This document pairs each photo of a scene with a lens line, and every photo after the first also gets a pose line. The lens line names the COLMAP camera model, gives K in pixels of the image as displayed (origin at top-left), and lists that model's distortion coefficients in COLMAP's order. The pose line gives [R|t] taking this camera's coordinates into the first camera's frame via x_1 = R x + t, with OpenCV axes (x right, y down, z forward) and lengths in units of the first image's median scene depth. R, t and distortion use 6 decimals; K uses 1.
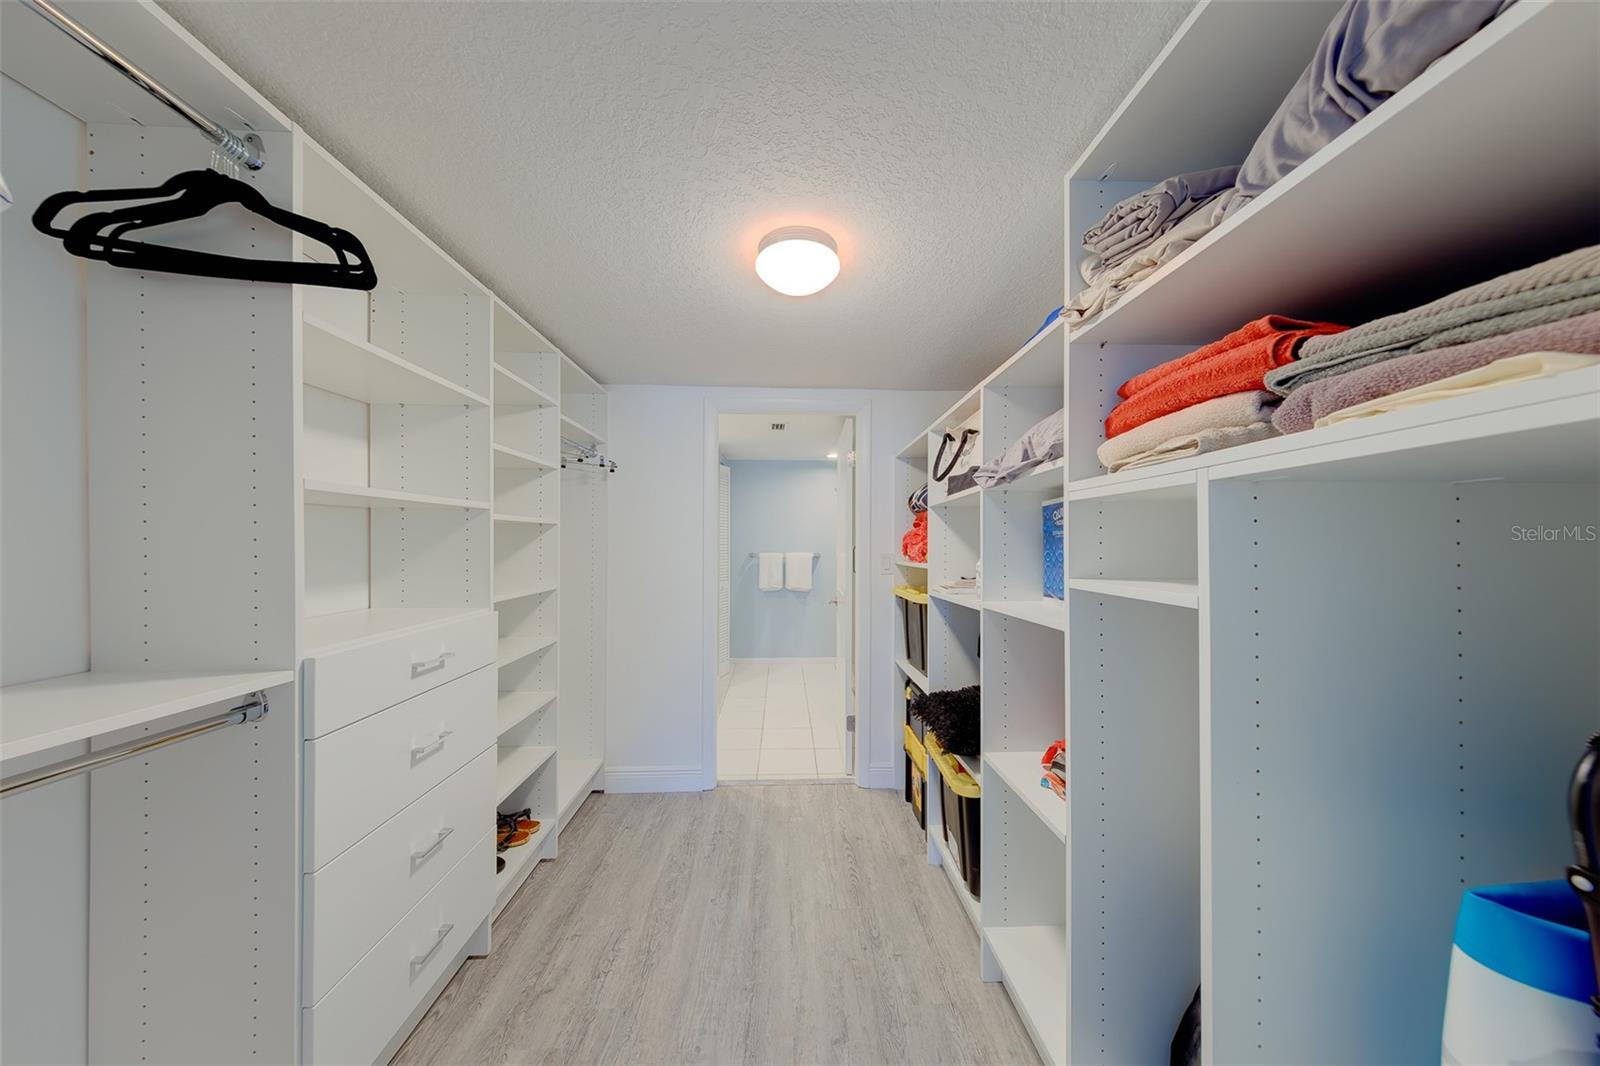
lens RADIAL K [[514.3, 0, 810.9], [0, 514.3, 537.8], [0, 0, 1]] dist [0.010044, -0.000035]
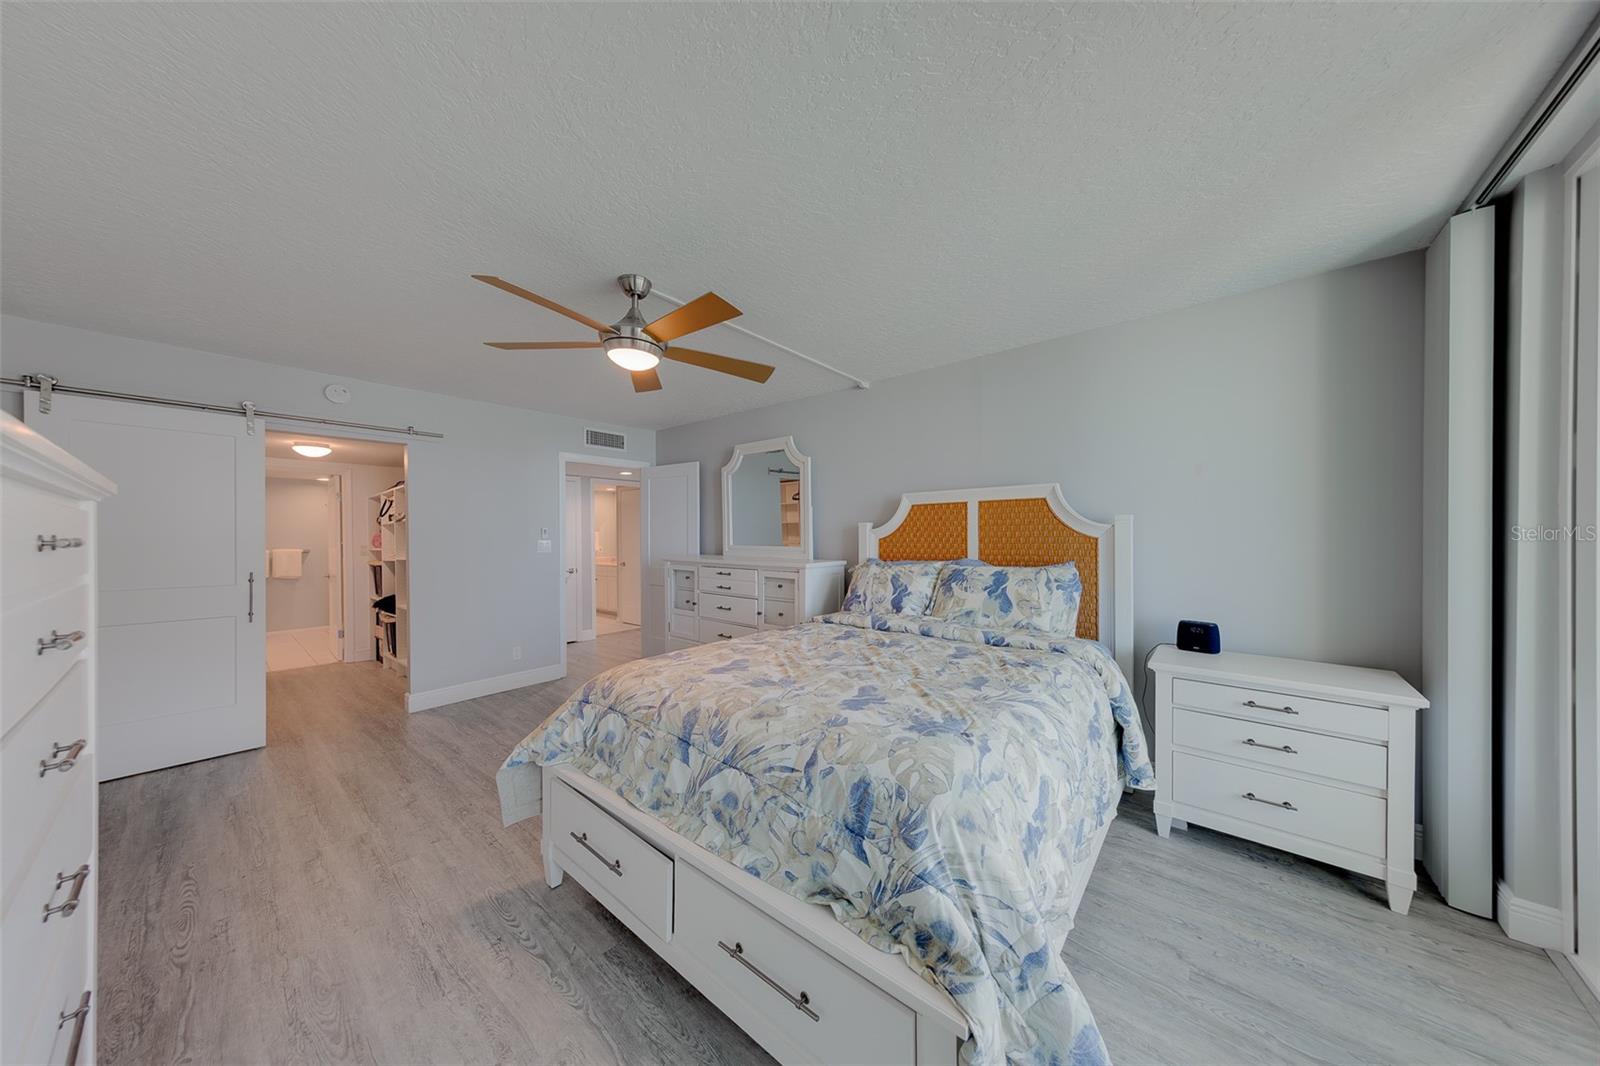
lens RADIAL K [[514.3, 0, 810.9], [0, 514.3, 537.8], [0, 0, 1]] dist [0.010044, -0.000035]
pose [[0.690730, -0.012759, 0.723000, -0.058681], [0.004785, 0.999903, 0.013075, -0.008888], [-0.723097, -0.005572, 0.690724, -0.872980]]
